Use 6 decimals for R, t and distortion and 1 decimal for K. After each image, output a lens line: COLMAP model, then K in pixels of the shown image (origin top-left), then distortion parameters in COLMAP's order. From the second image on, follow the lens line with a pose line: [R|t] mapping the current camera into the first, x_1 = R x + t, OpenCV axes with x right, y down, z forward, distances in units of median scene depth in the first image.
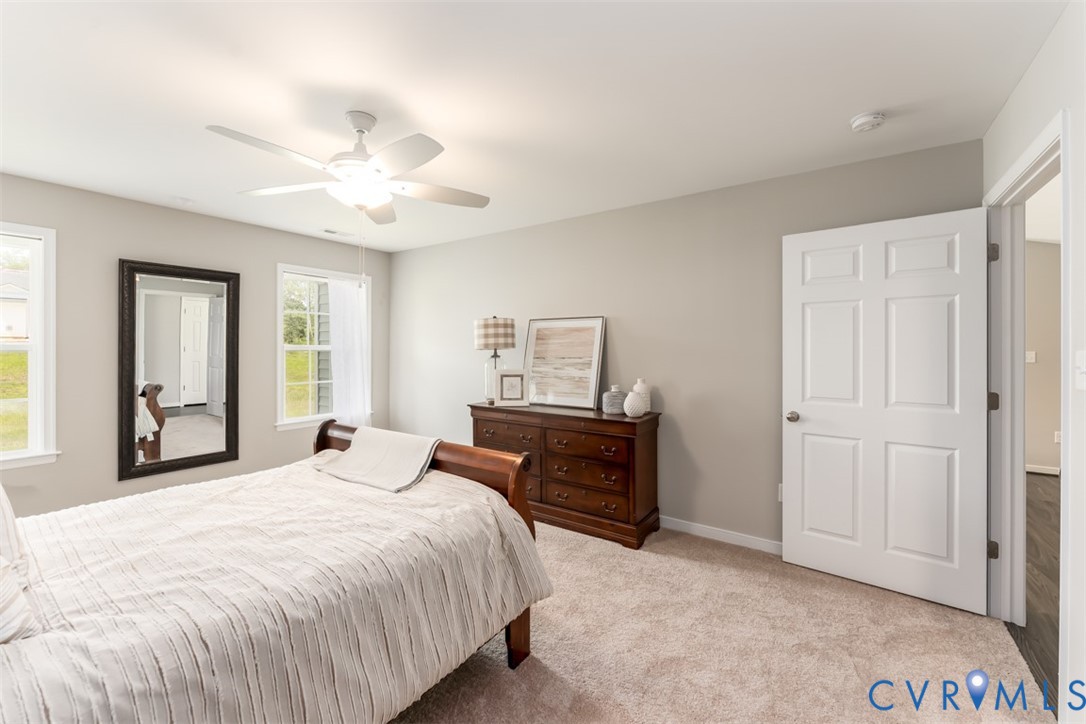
lens RADIAL K [[442.8, 0, 540.9], [0, 442.8, 349.8], [0, 0, 1]] dist [-0.002374, -0.000661]
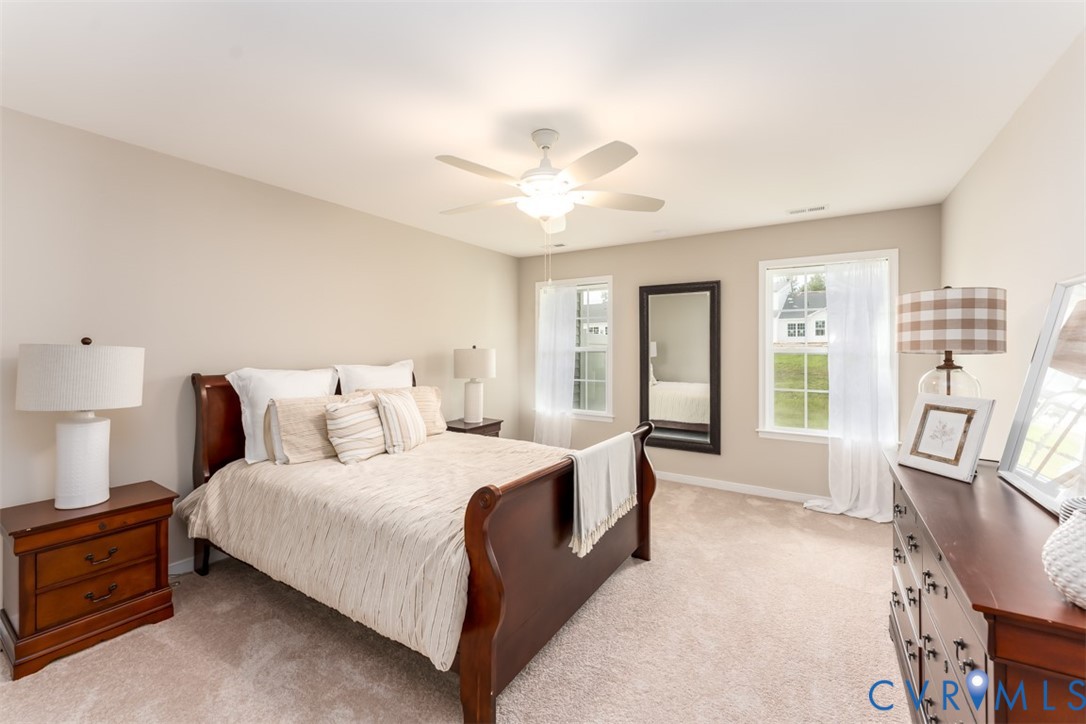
lens RADIAL K [[442.8, 0, 540.9], [0, 442.8, 349.8], [0, 0, 1]] dist [-0.002374, -0.000661]
pose [[0.045299, -0.001356, -0.998973, 0.369952], [-0.005711, 0.999982, -0.001616, -0.001107], [0.998957, 0.005778, 0.045290, 0.527708]]
